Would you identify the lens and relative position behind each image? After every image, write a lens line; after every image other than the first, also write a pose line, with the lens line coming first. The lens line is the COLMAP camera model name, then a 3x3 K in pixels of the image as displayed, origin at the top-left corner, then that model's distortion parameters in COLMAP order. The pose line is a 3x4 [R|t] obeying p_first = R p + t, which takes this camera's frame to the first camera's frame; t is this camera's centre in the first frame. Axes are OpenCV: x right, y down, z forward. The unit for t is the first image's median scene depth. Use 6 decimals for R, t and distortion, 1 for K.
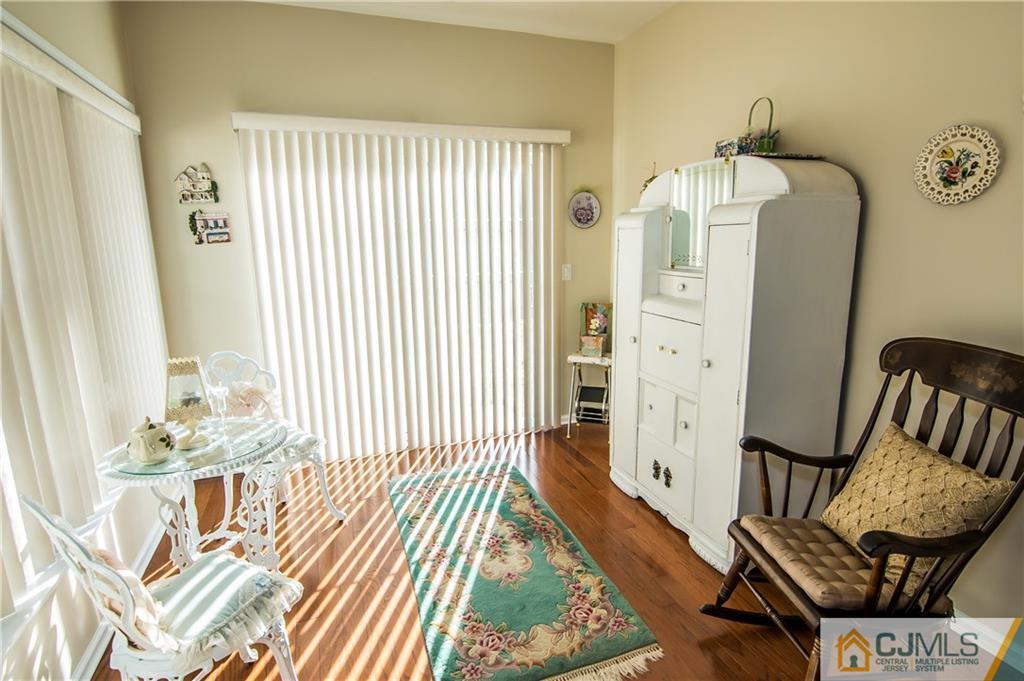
lens RADIAL K [[521.5, 0, 507.7], [0, 521.5, 338.9], [0, 0, 1]] dist [-0.001474, -0.015972]
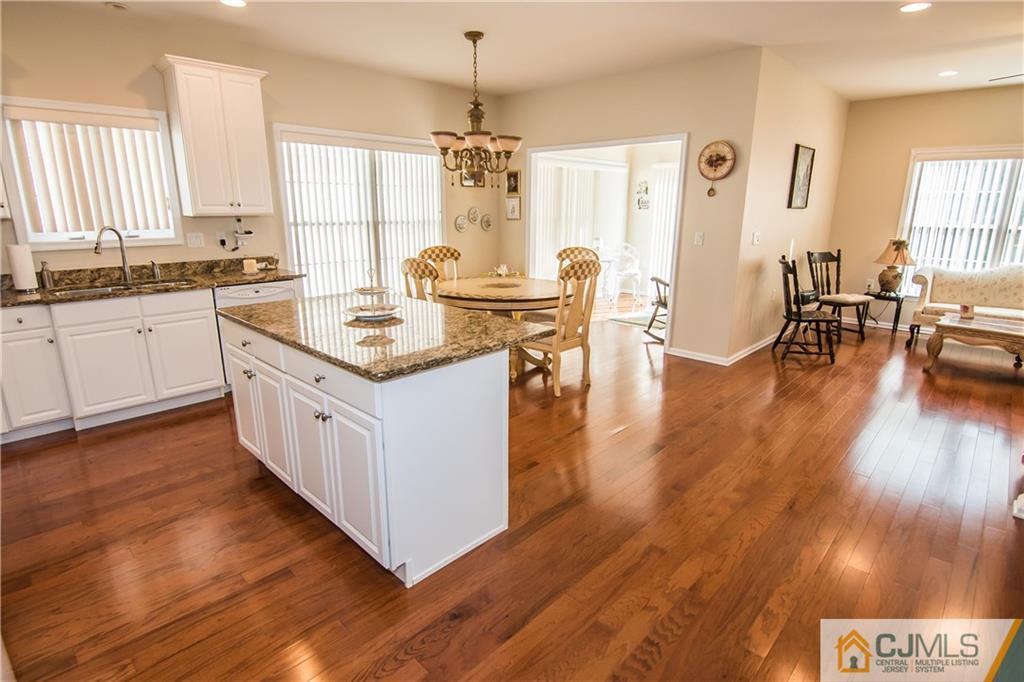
lens RADIAL K [[518.4, 0, 510.5], [0, 518.4, 338.6], [0, 0, 1]] dist [0.001266, -0.014408]
pose [[0.436449, 0.241127, -0.866816, 1.814909], [-0.179459, 0.967391, 0.178746, 0.131775], [0.881650, 0.077545, 0.465489, -0.947874]]
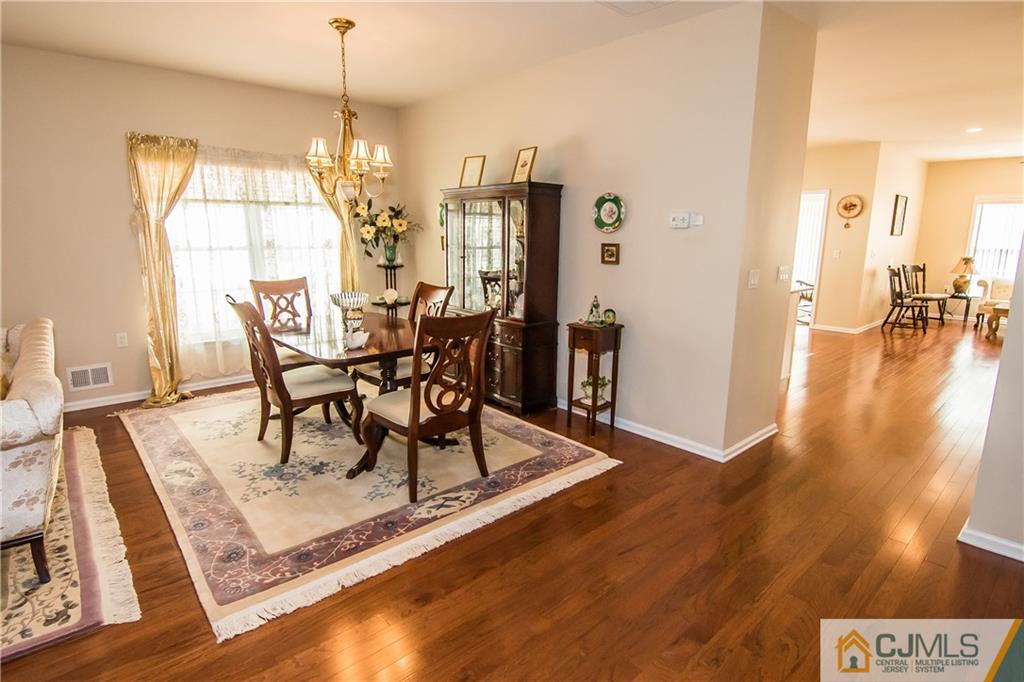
lens RADIAL K [[531.5, 0, 508.0], [0, 531.5, 337.7], [0, 0, 1]] dist [-0.003068, -0.011931]
pose [[0.367154, 0.201427, -0.908089, 2.502100], [-0.186850, 0.972342, 0.140133, 0.364066], [0.911200, 0.118226, 0.394636, -2.232978]]
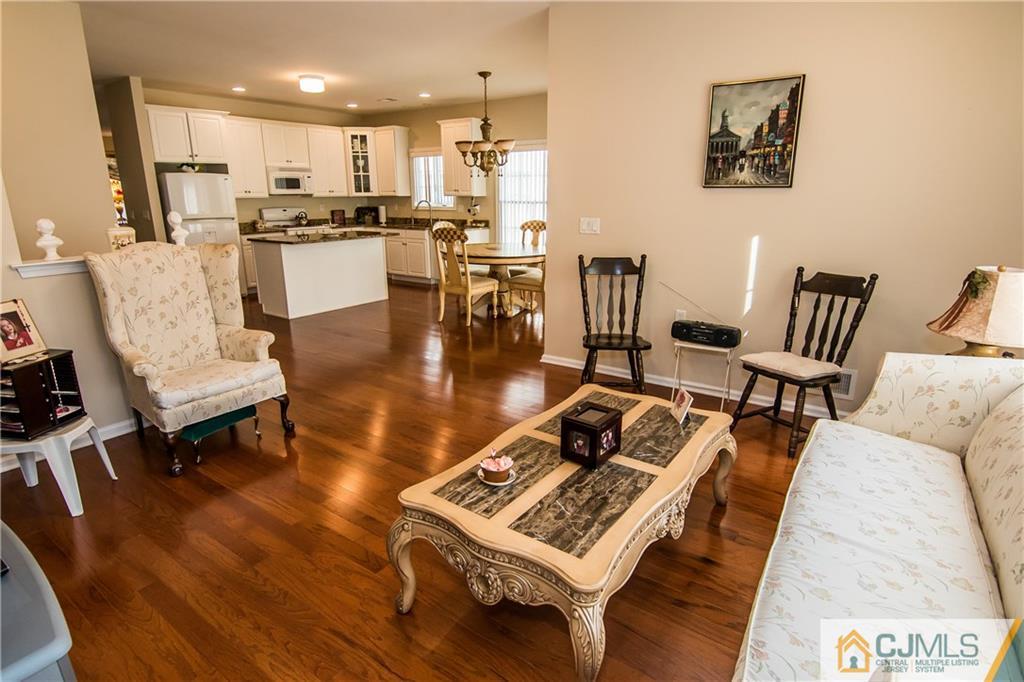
lens RADIAL K [[545.0, 0, 507.3], [0, 545.0, 340.0], [0, 0, 1]] dist [-0.003435, -0.000906]
pose [[-0.829343, 0.168197, -0.532823, 1.623282], [-0.083467, 0.905620, 0.415795, -0.332205], [0.552471, 0.389309, -0.737031, 1.567605]]
